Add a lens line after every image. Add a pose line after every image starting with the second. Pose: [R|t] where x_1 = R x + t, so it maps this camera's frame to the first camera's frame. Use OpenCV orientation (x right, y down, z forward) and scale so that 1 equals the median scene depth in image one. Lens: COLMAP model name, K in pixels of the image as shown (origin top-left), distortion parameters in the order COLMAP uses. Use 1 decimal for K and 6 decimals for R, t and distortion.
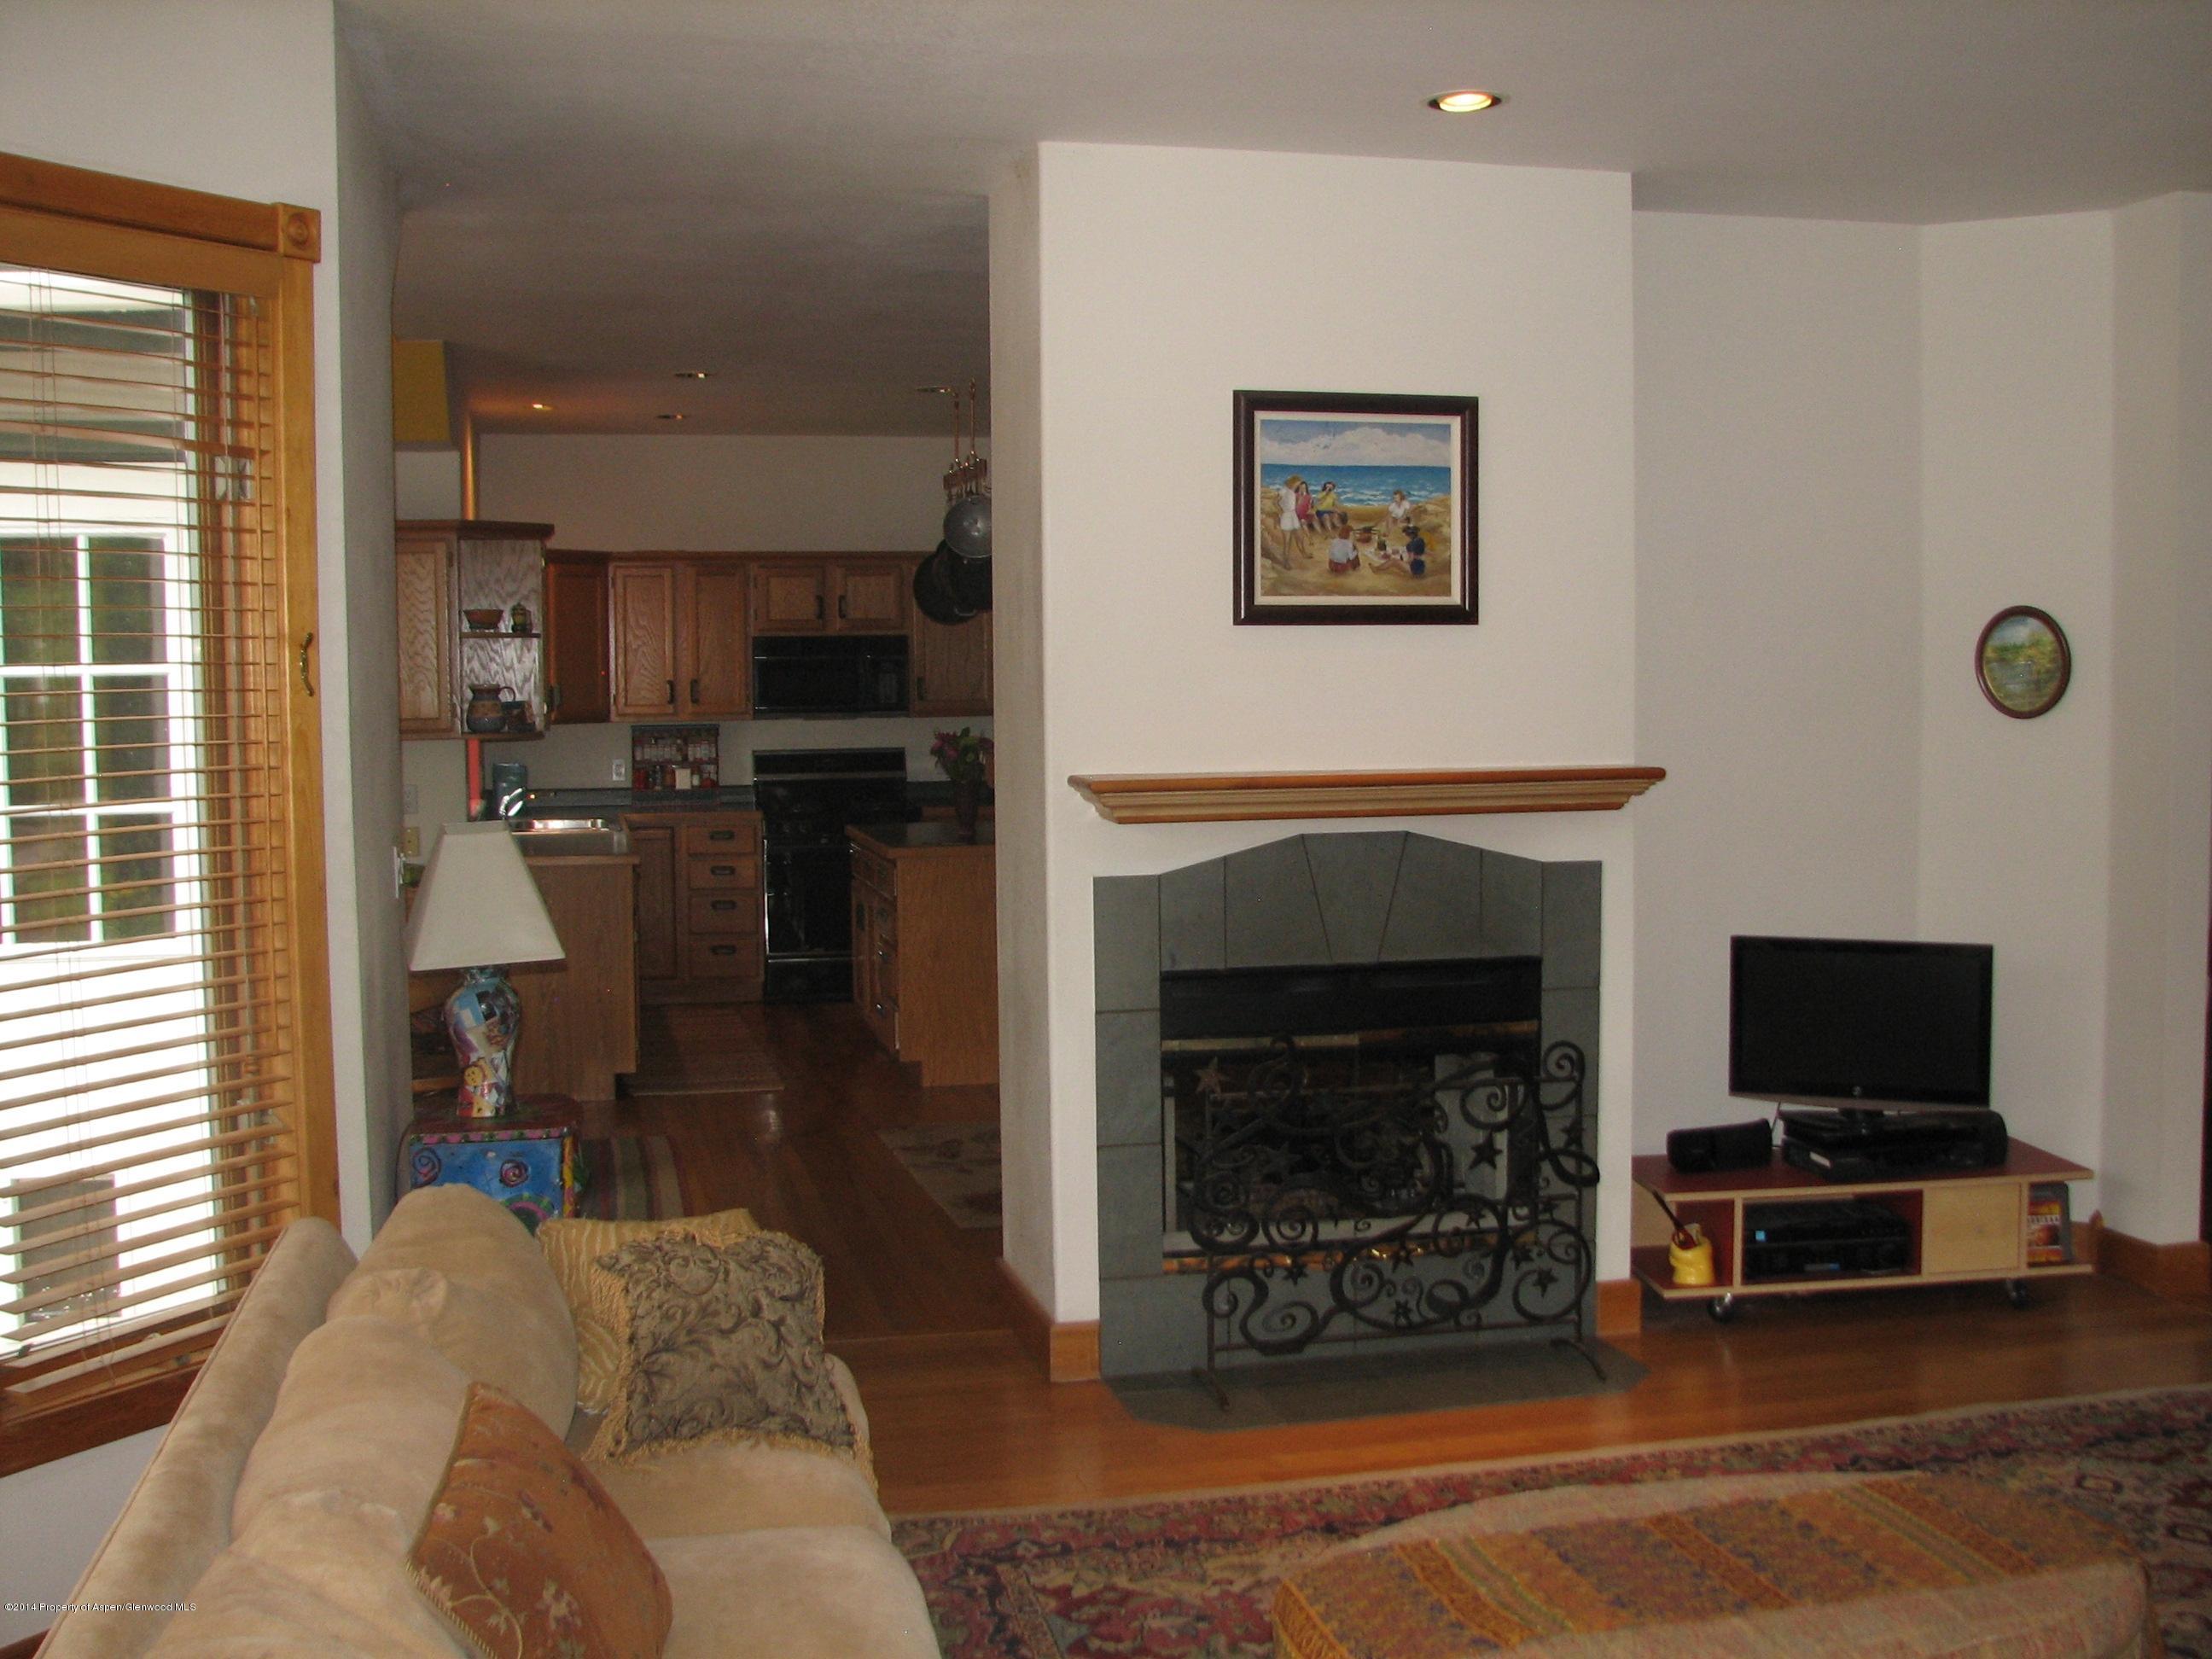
lens RADIAL K [[2348.6, 0, 1115.7], [0, 2348.6, 840.2], [0, 0, 1]] dist [-0.207041, 0.263787]
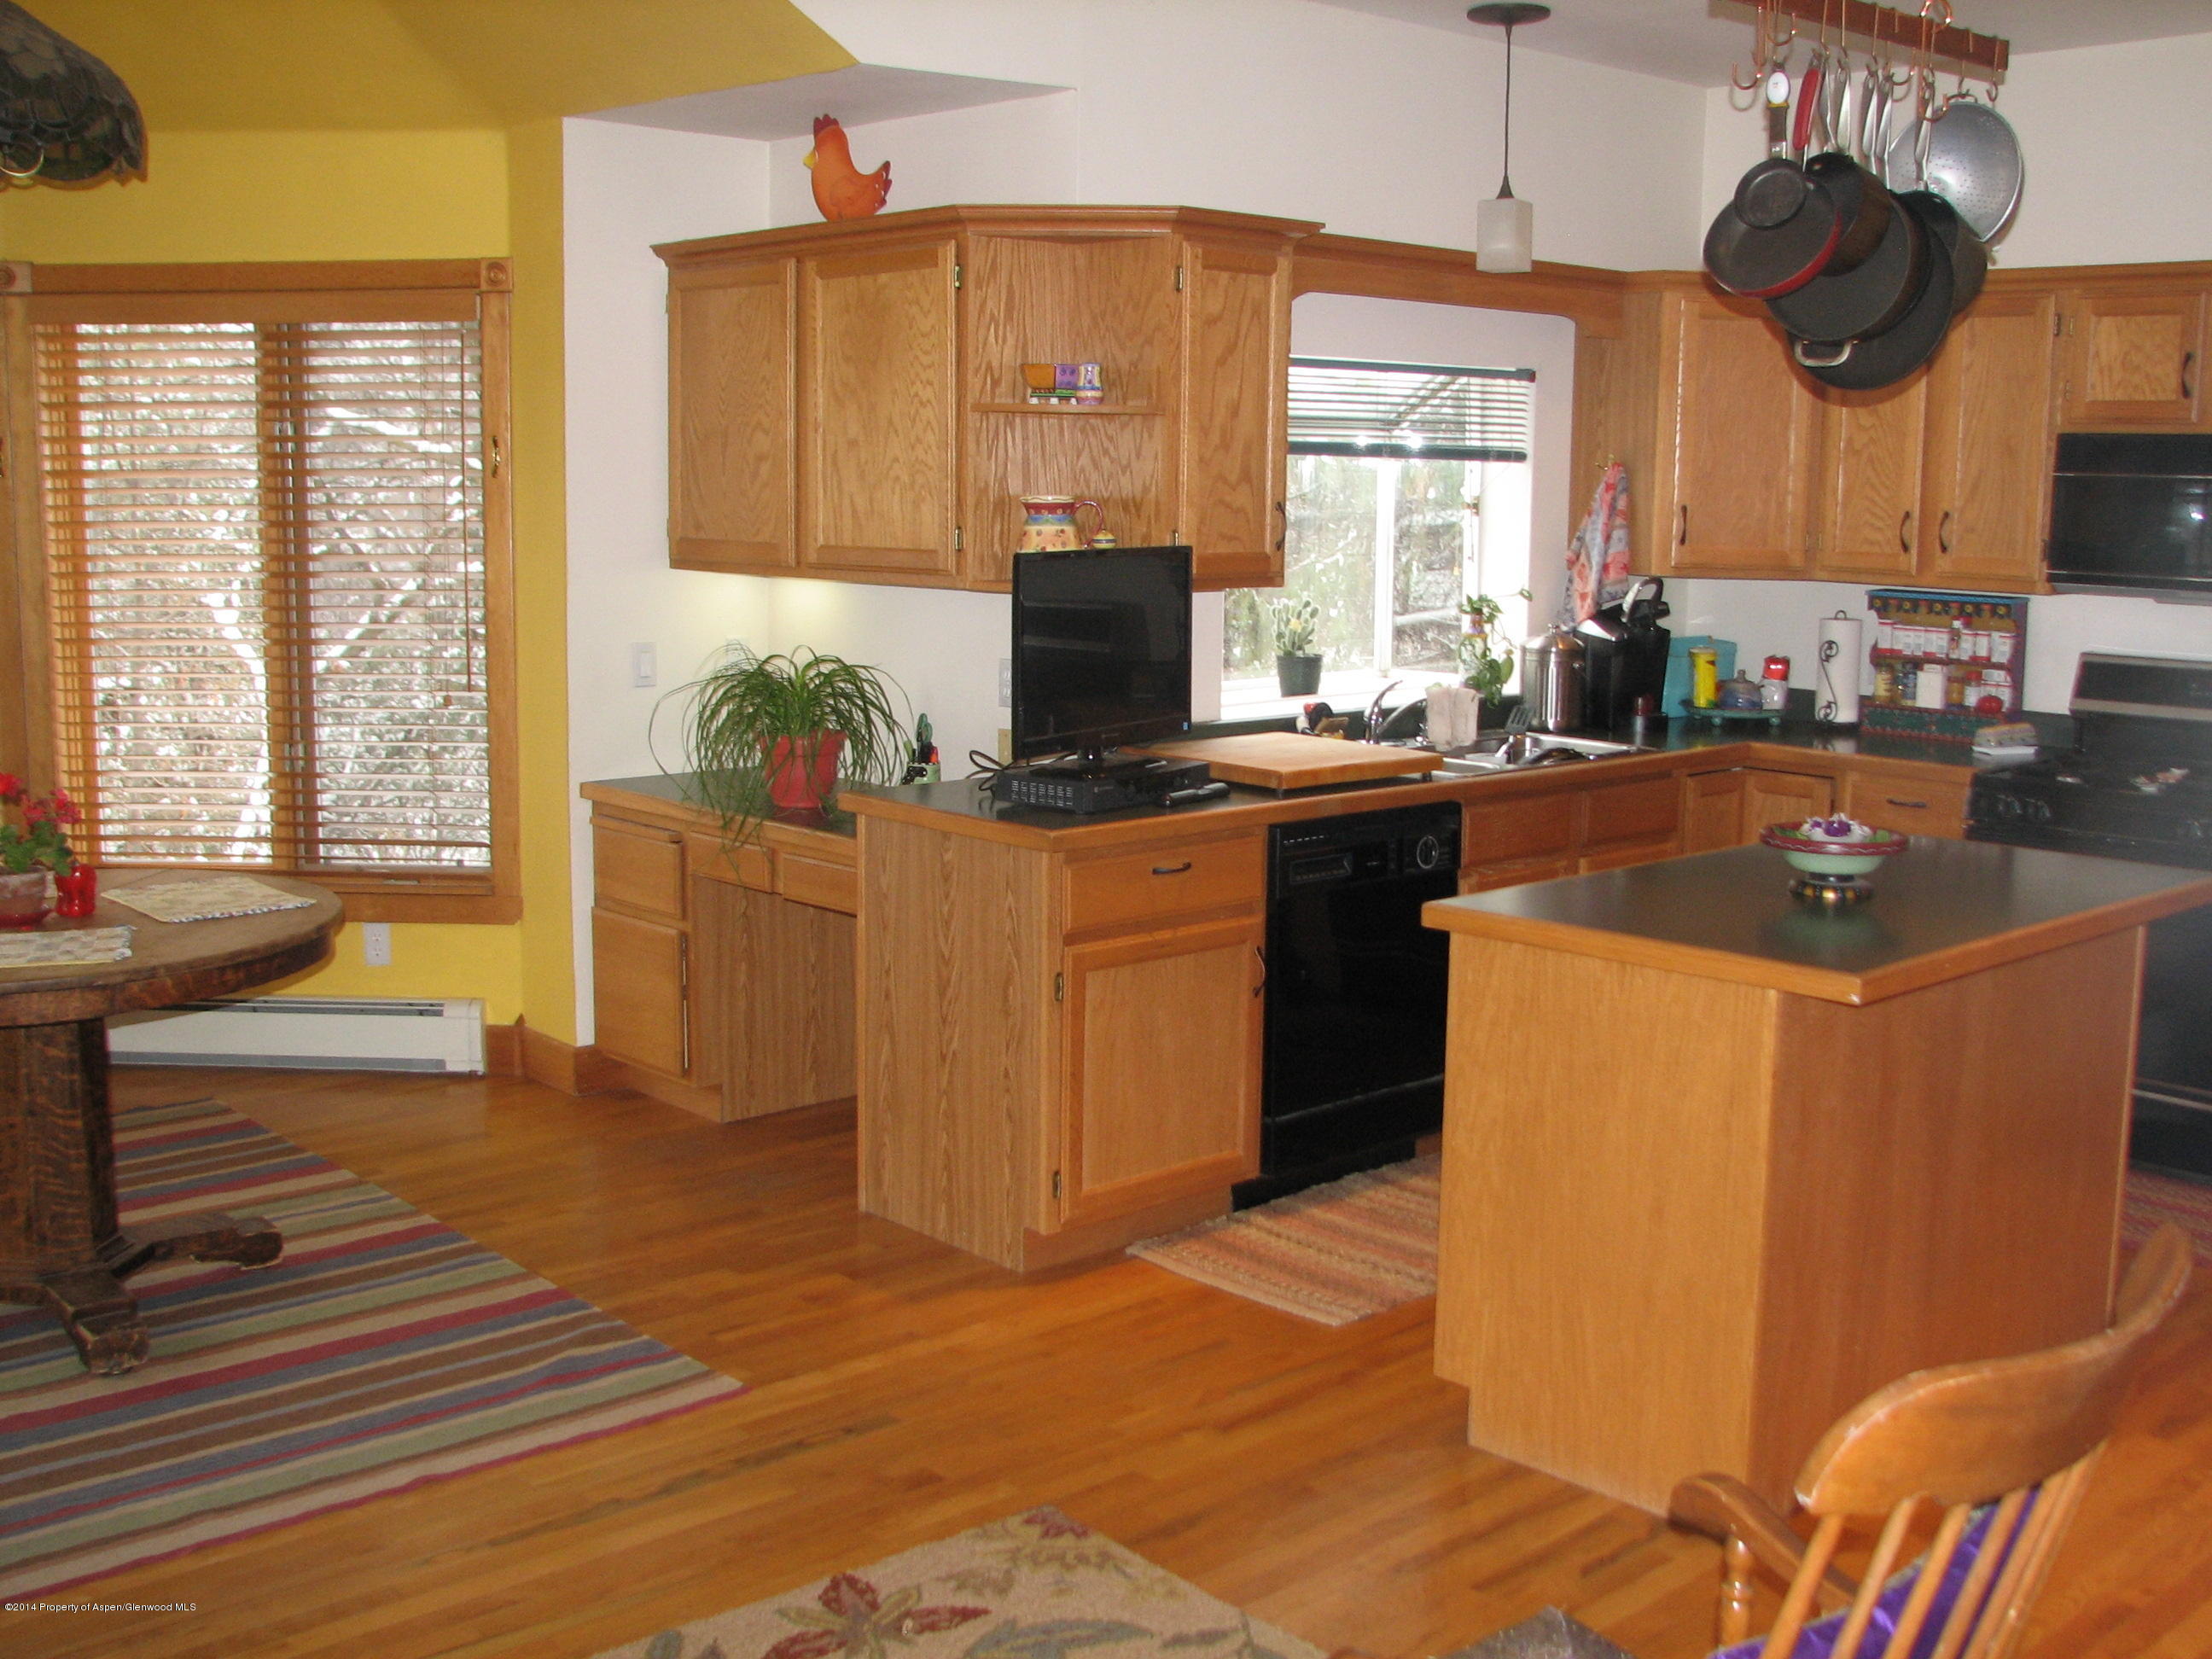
lens RADIAL K [[2348.6, 0, 1115.7], [0, 2348.6, 840.2], [0, 0, 1]] dist [-0.207041, 0.263787]
pose [[0.479915, 0.155404, -0.863442, 0.191681], [-0.082087, 0.987823, 0.132165, -0.047380], [0.873466, 0.007449, 0.486828, 0.570676]]
